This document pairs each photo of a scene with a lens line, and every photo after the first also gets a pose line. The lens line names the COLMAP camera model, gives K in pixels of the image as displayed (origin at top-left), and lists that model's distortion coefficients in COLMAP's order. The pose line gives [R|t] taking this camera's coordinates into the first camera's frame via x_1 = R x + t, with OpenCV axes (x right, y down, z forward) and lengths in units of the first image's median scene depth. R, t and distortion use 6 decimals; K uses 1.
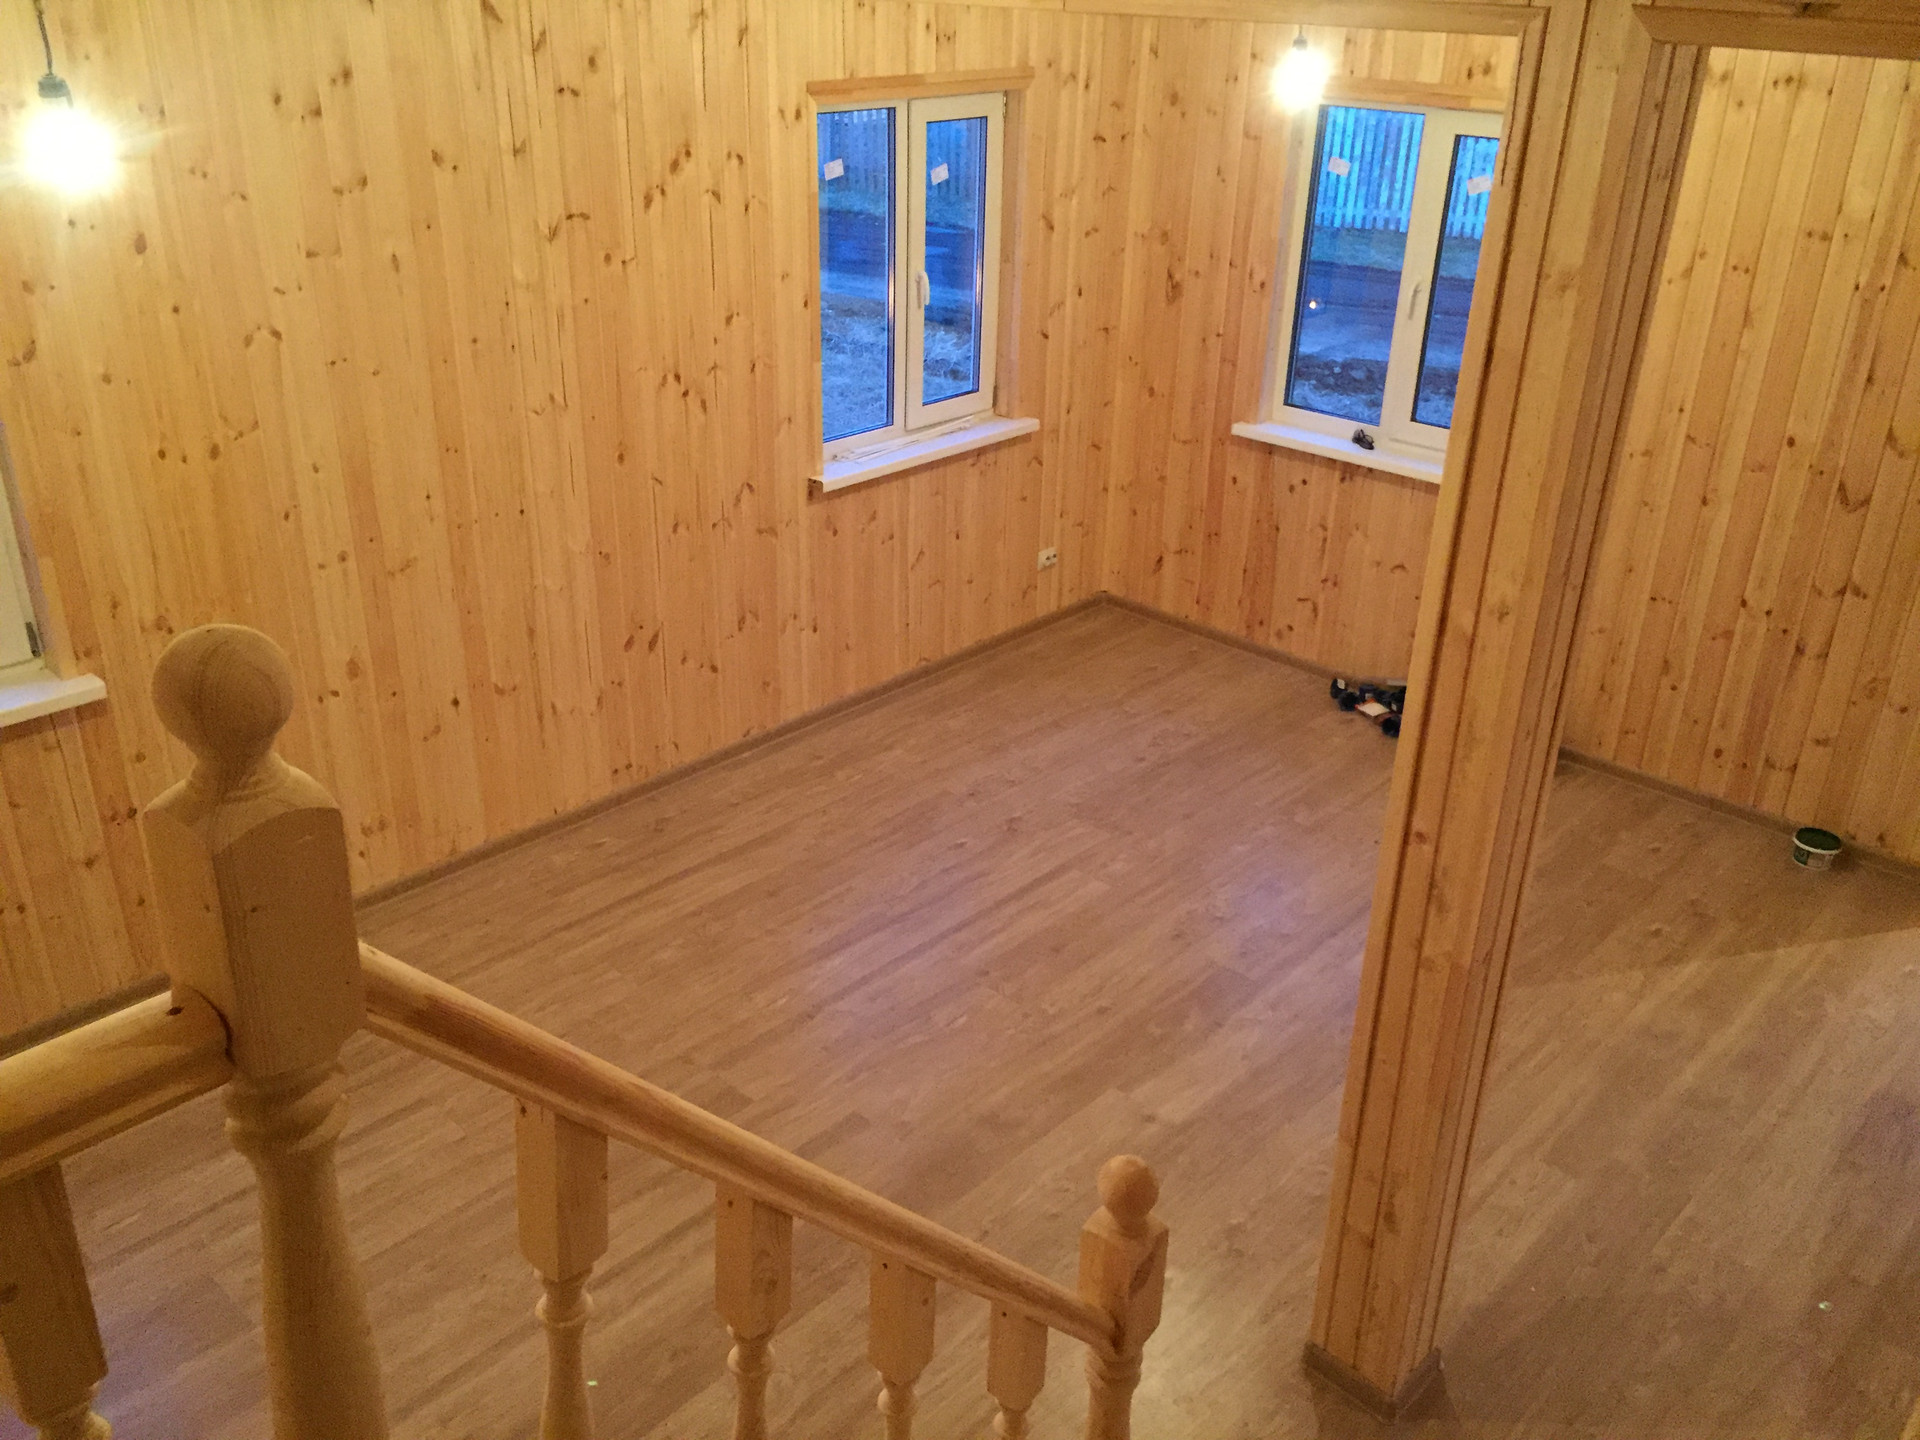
lens RADIAL K [[1638.8, 0, 960.0], [0, 1638.8, 720.0], [0, 0, 1]] dist [0.079157, -0.106477]
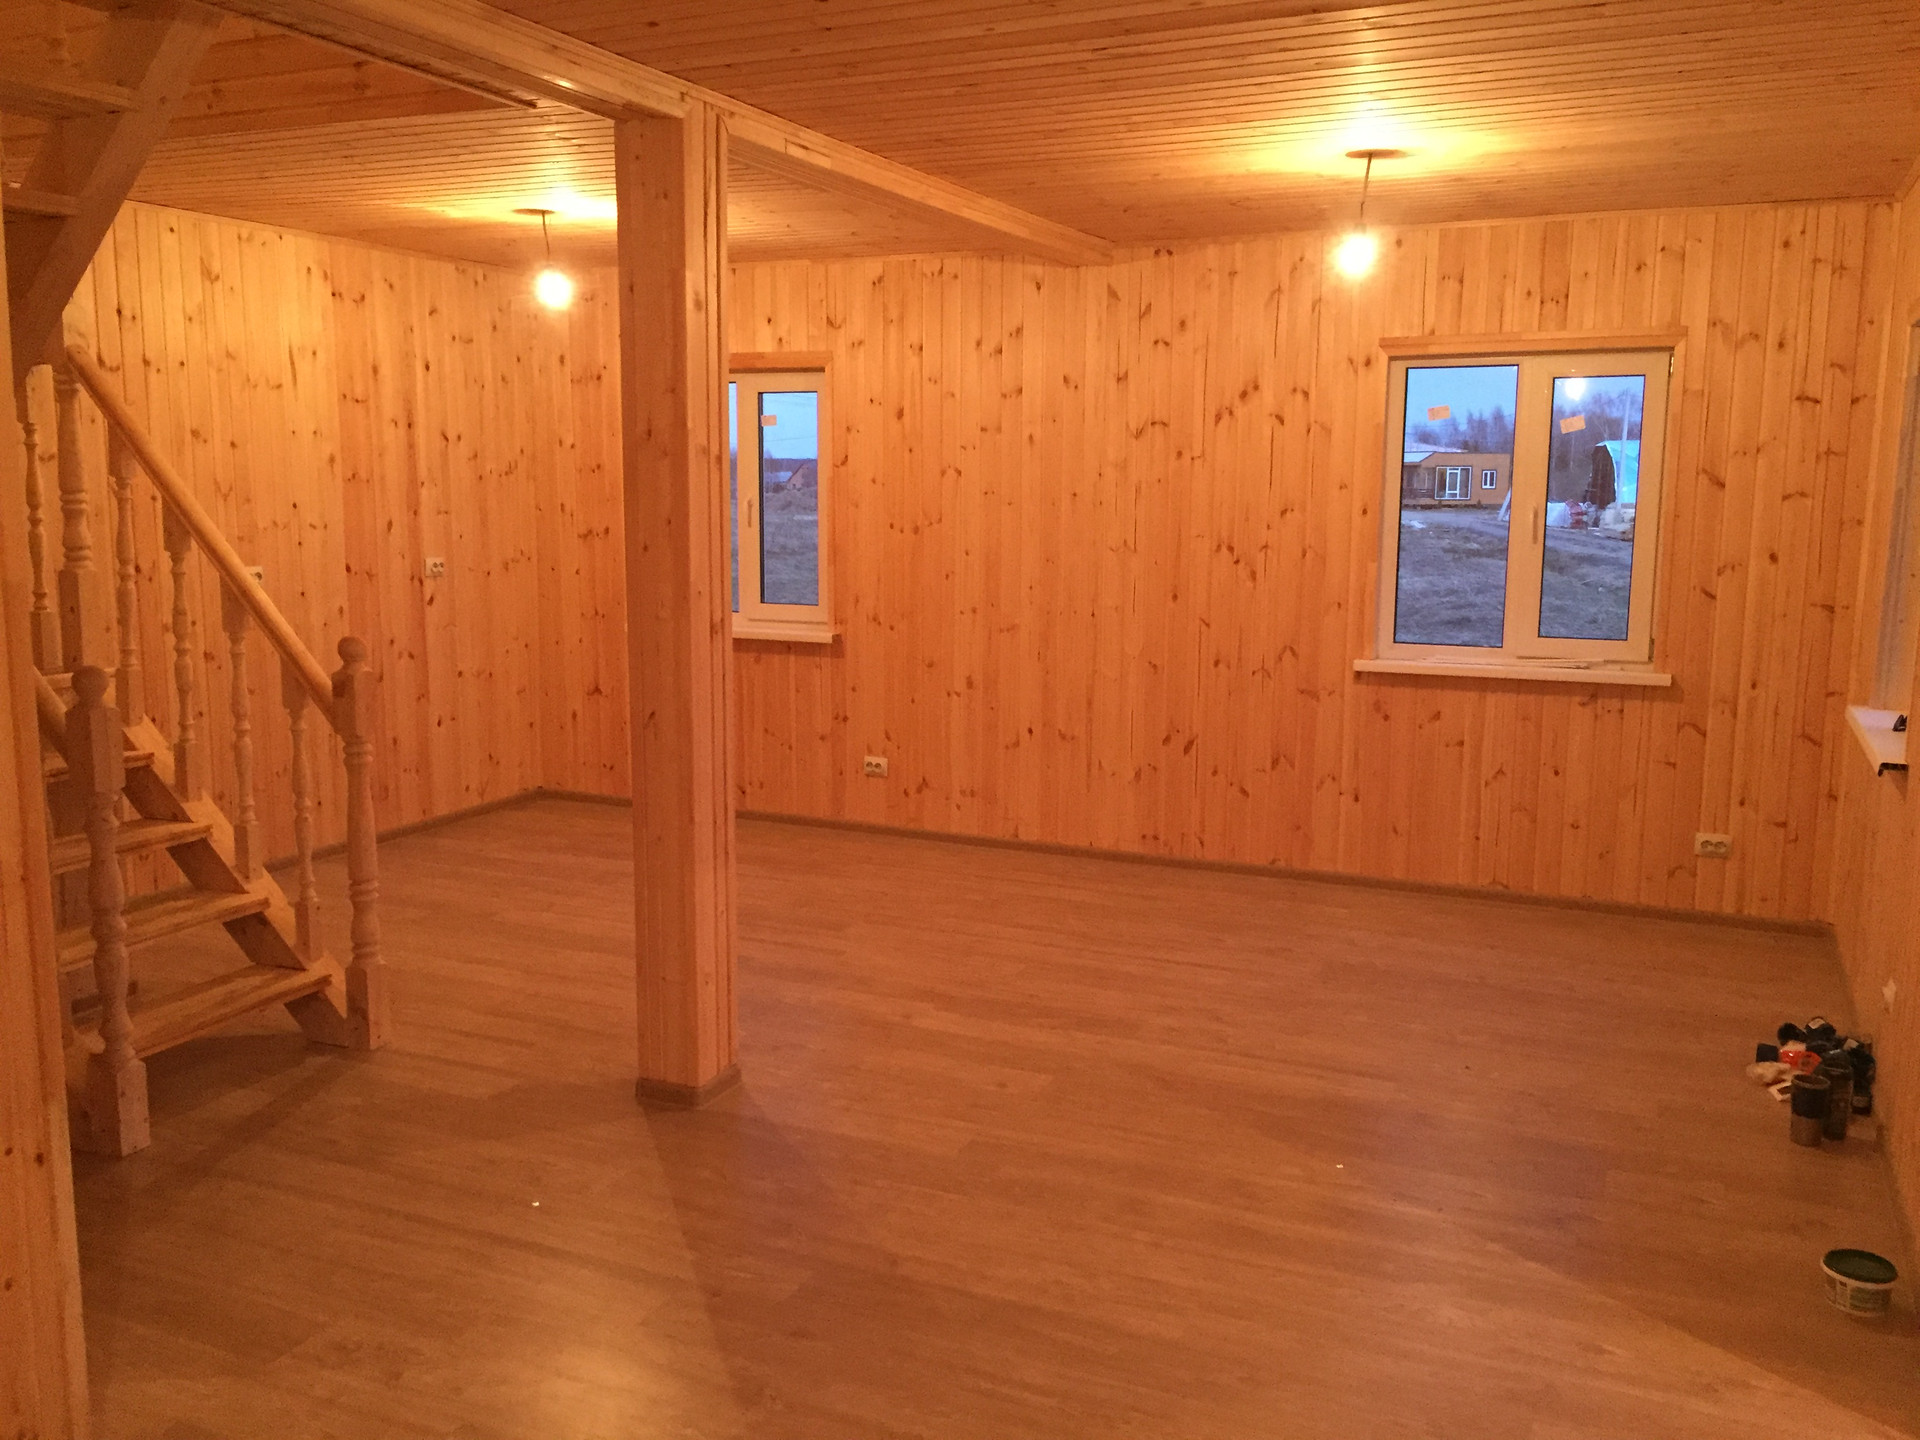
lens RADIAL K [[1638.8, 0, 960.0], [0, 1638.8, 720.0], [0, 0, 1]] dist [0.079157, -0.106477]
pose [[0.318303, 0.120554, -0.940292, 0.980440], [-0.409012, 0.912276, -0.021495, 0.034982], [0.855215, 0.391433, 0.339689, 0.397821]]
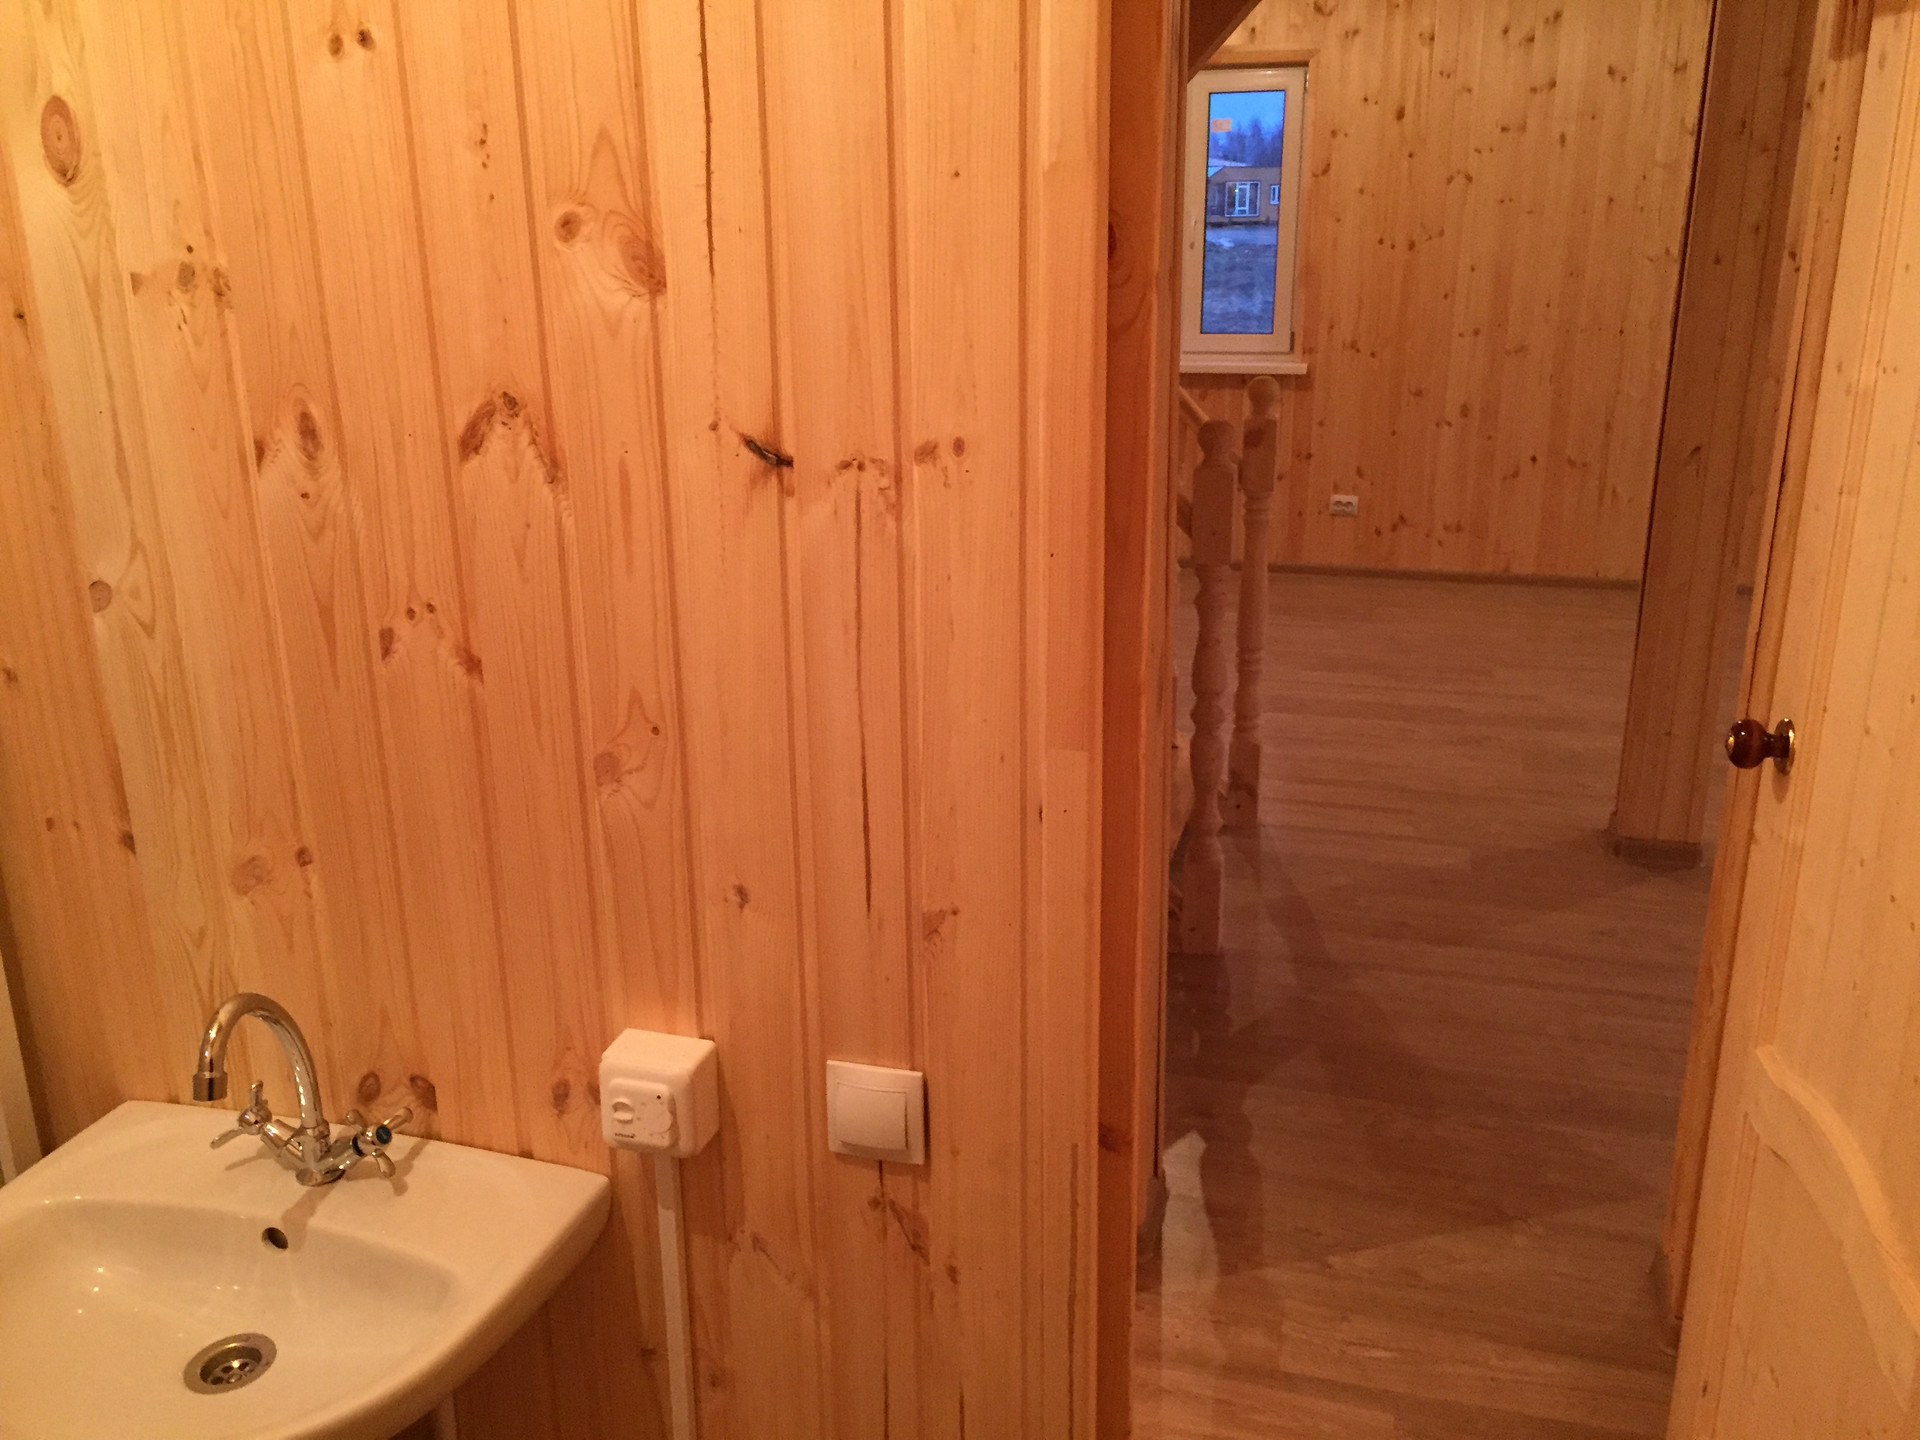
lens RADIAL K [[1644.7, 0, 961.6], [0, 1644.7, 716.7], [0, 0, 1]] dist [0.096311, -0.127707]
pose [[0.458583, 0.240423, -0.855511, 0.690607], [-0.365219, 0.928635, 0.065203, 0.259741], [0.810134, 0.282547, 0.513663, -0.074715]]
